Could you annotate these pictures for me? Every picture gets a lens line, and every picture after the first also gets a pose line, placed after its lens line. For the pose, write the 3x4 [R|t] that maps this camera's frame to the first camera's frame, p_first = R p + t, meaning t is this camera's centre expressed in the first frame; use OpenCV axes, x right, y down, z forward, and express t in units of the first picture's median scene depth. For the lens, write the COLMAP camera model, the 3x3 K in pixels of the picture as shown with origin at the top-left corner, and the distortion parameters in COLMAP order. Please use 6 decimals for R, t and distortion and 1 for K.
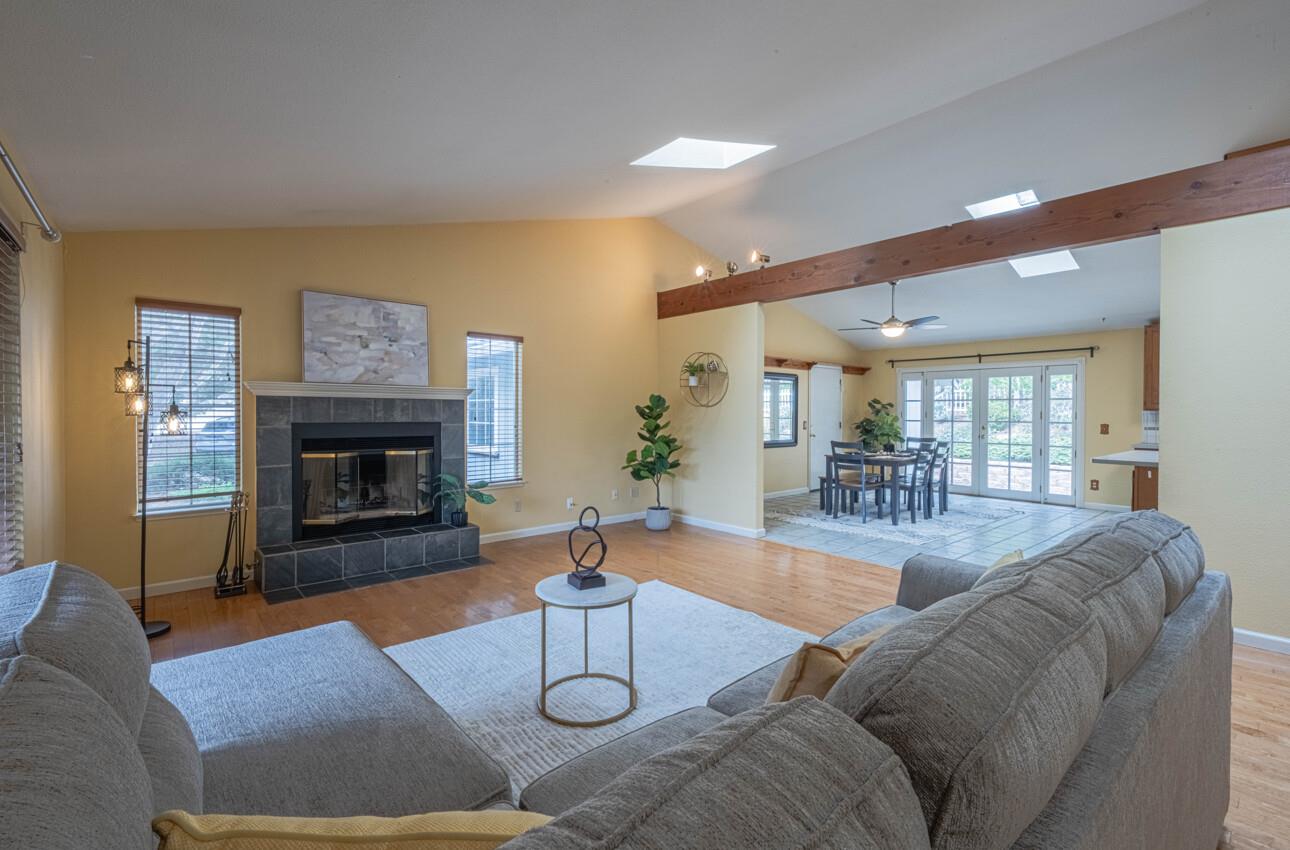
lens RADIAL K [[530.6, 0, 642.8], [0, 530.6, 424.4], [0, 0, 1]] dist [-0.001359, 0.000013]
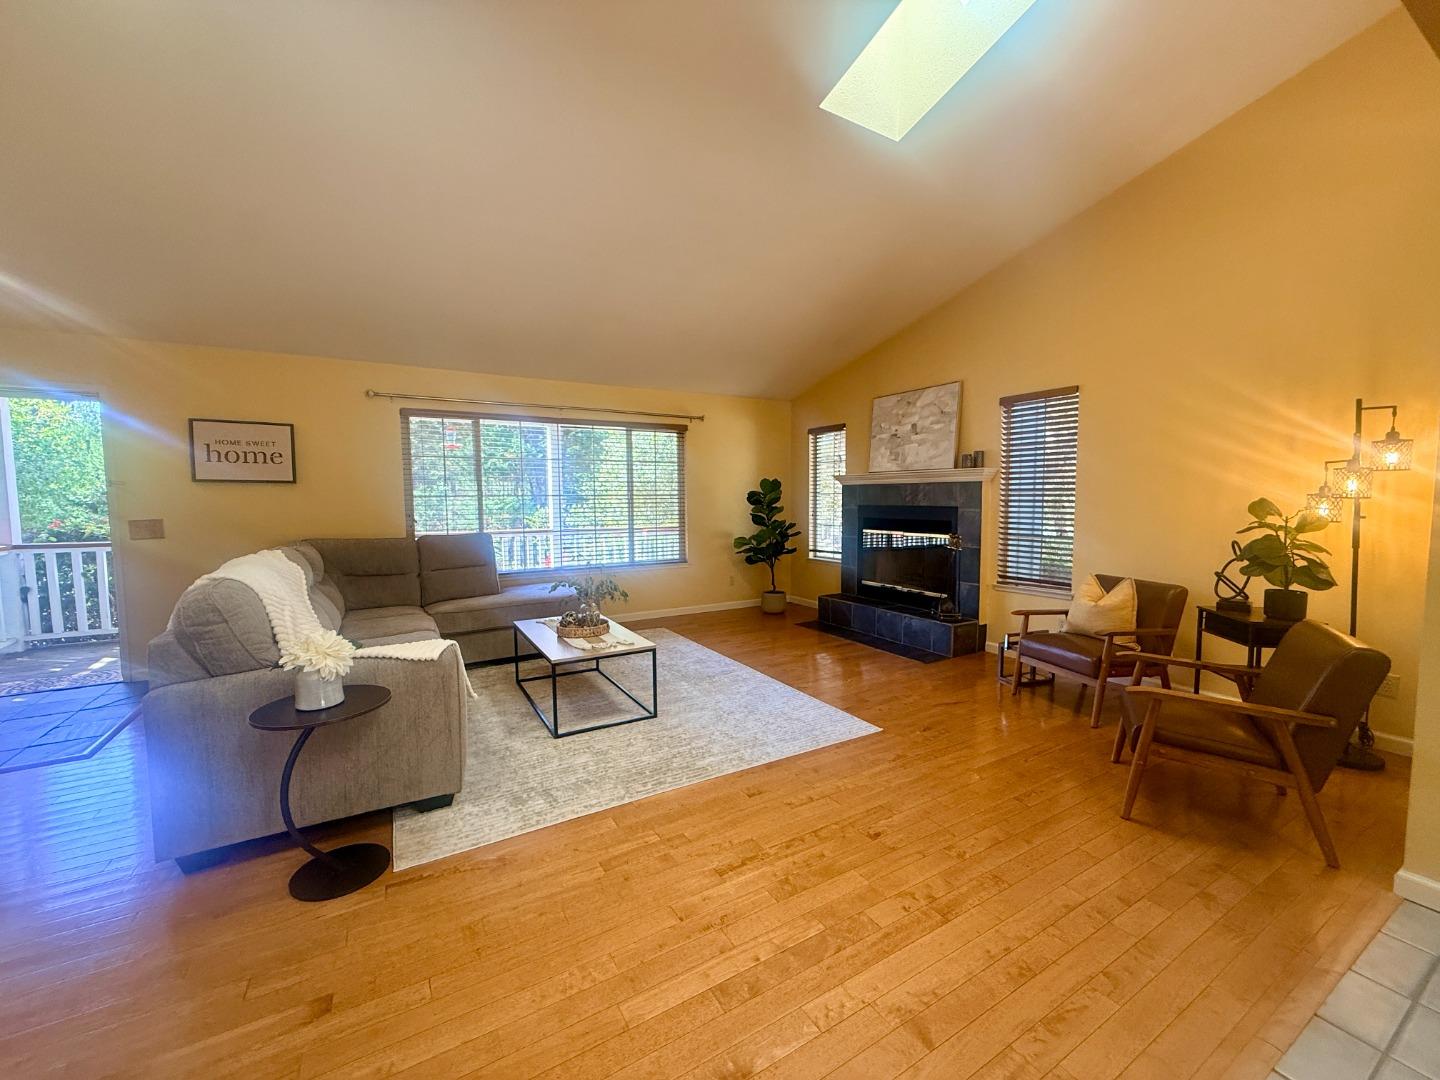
lens RADIAL K [[575.8, 0, 719.3], [0, 575.8, 540.0], [0, 0, 1]] dist [-0.000457, 0.000016]
pose [[-0.156850, 0.075060, -0.984766, 0.671787], [-0.010721, 0.996920, 0.077694, -0.019376], [0.987564, 0.022744, -0.155562, 0.740720]]
